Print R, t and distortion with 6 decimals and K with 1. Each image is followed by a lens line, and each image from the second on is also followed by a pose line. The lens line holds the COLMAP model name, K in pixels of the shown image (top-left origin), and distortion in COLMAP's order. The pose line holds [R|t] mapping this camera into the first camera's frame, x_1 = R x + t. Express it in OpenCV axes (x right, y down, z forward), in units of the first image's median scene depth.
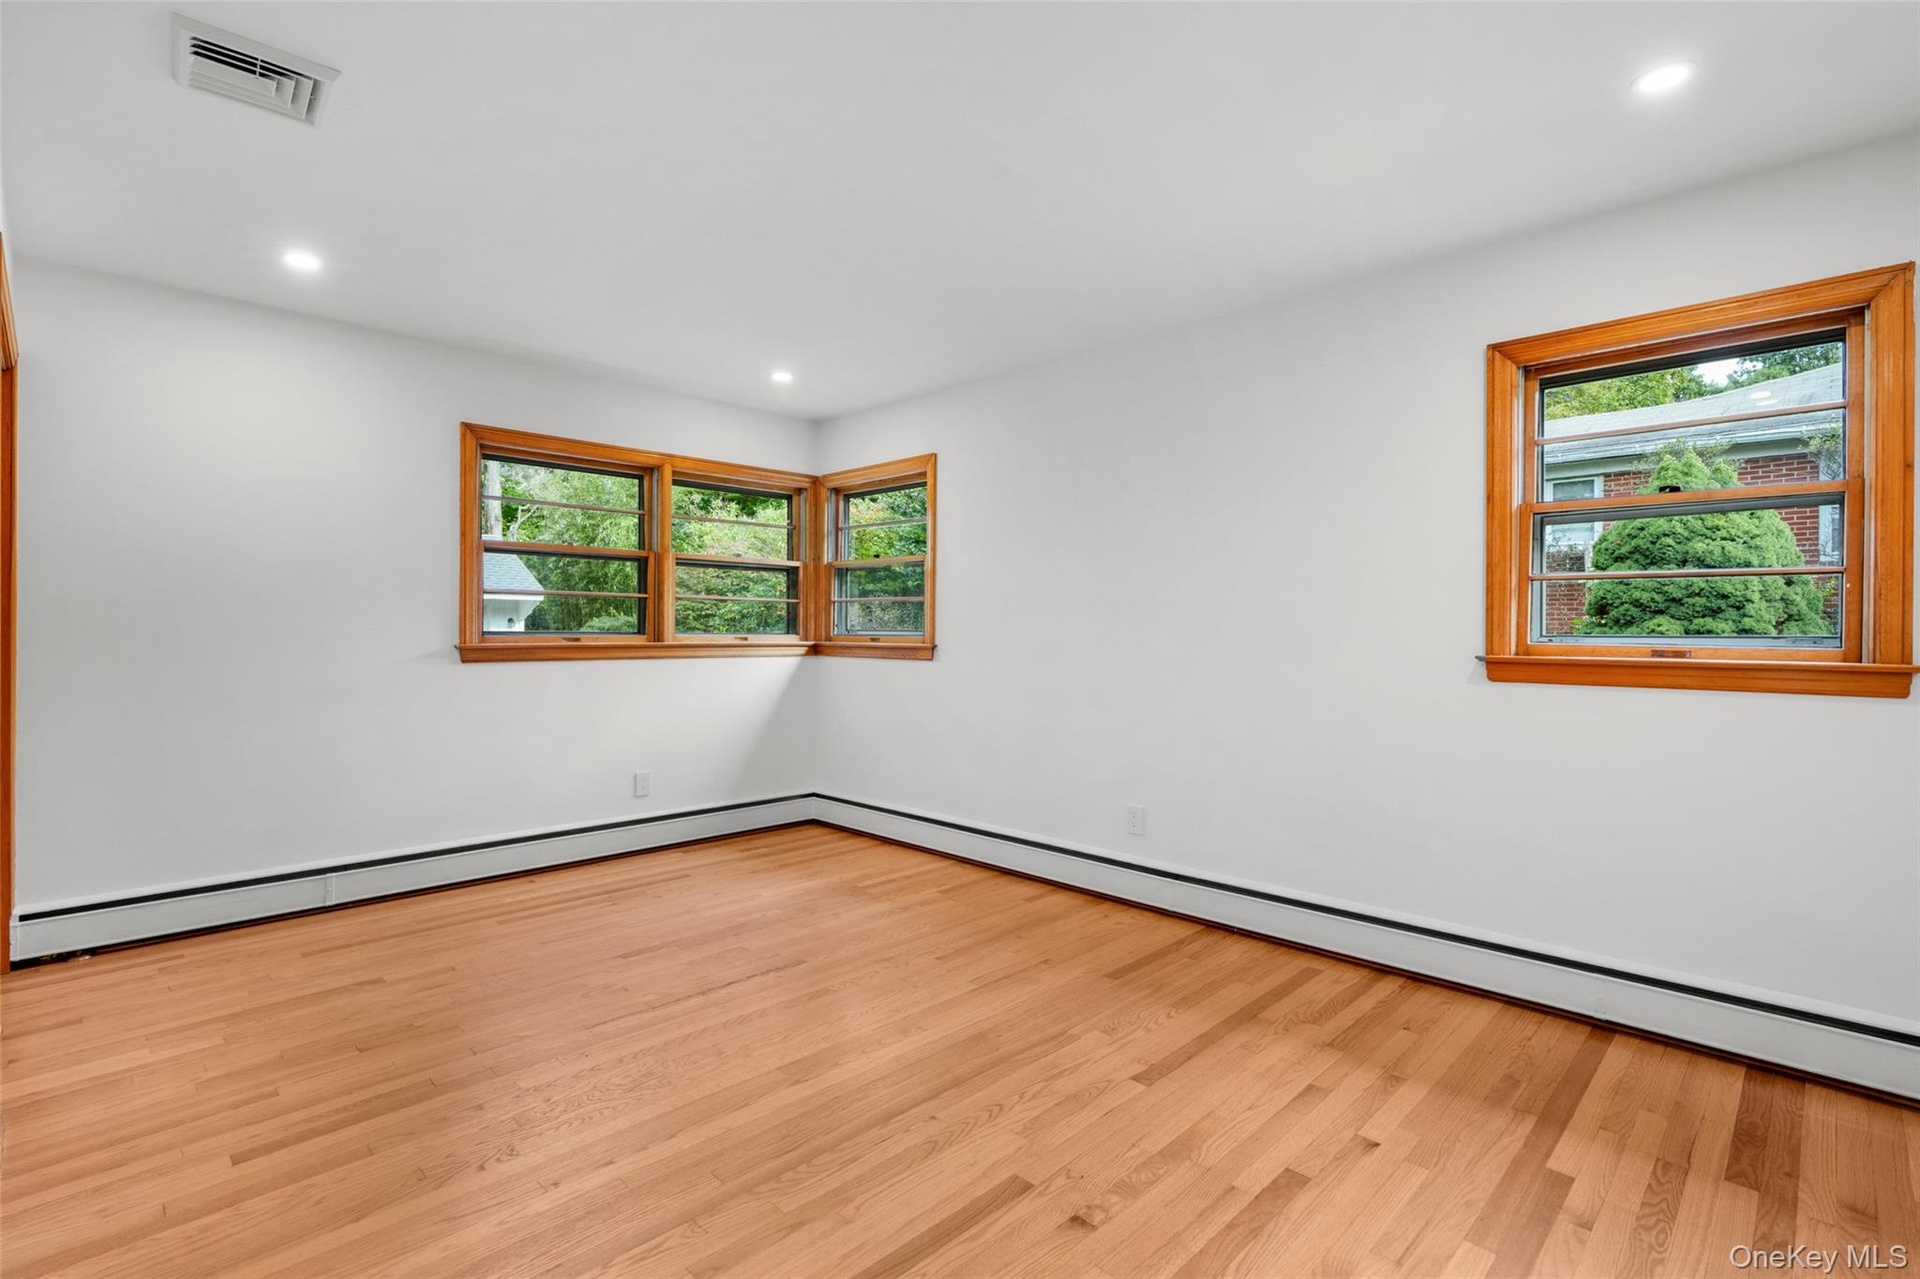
lens RADIAL K [[889.0, 0, 955.5], [0, 889.0, 636.9], [0, 0, 1]] dist [-0.006082, 0.000412]
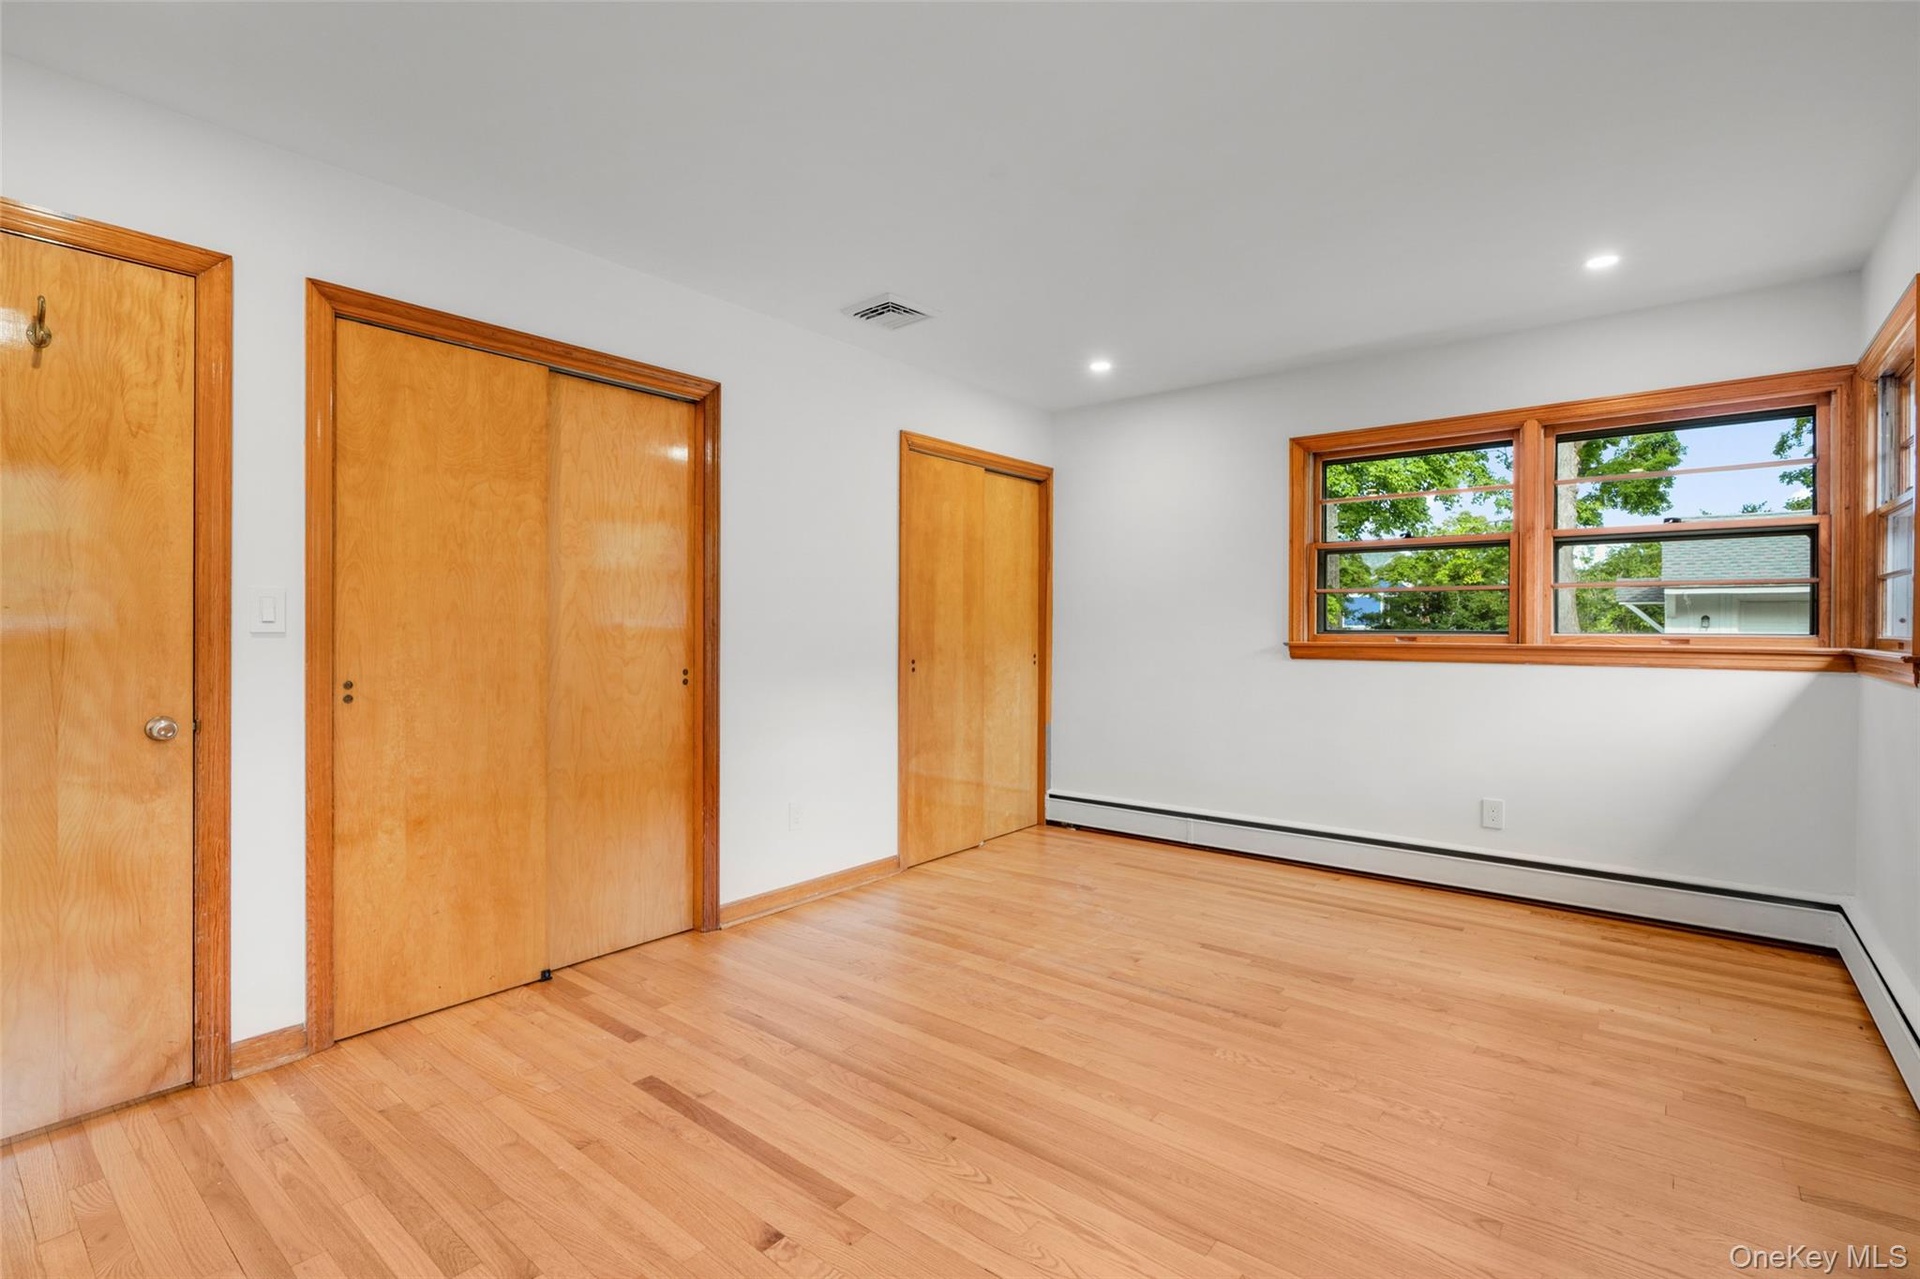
lens RADIAL K [[889.0, 0, 955.3], [0, 889.0, 631.3], [0, 0, 1]] dist [-0.006082, 0.000412]
pose [[0.096544, -0.000653, -0.995329, 0.496795], [-0.009400, 0.999955, -0.001567, 0.000902], [0.995284, 0.009508, 0.096533, 0.489696]]
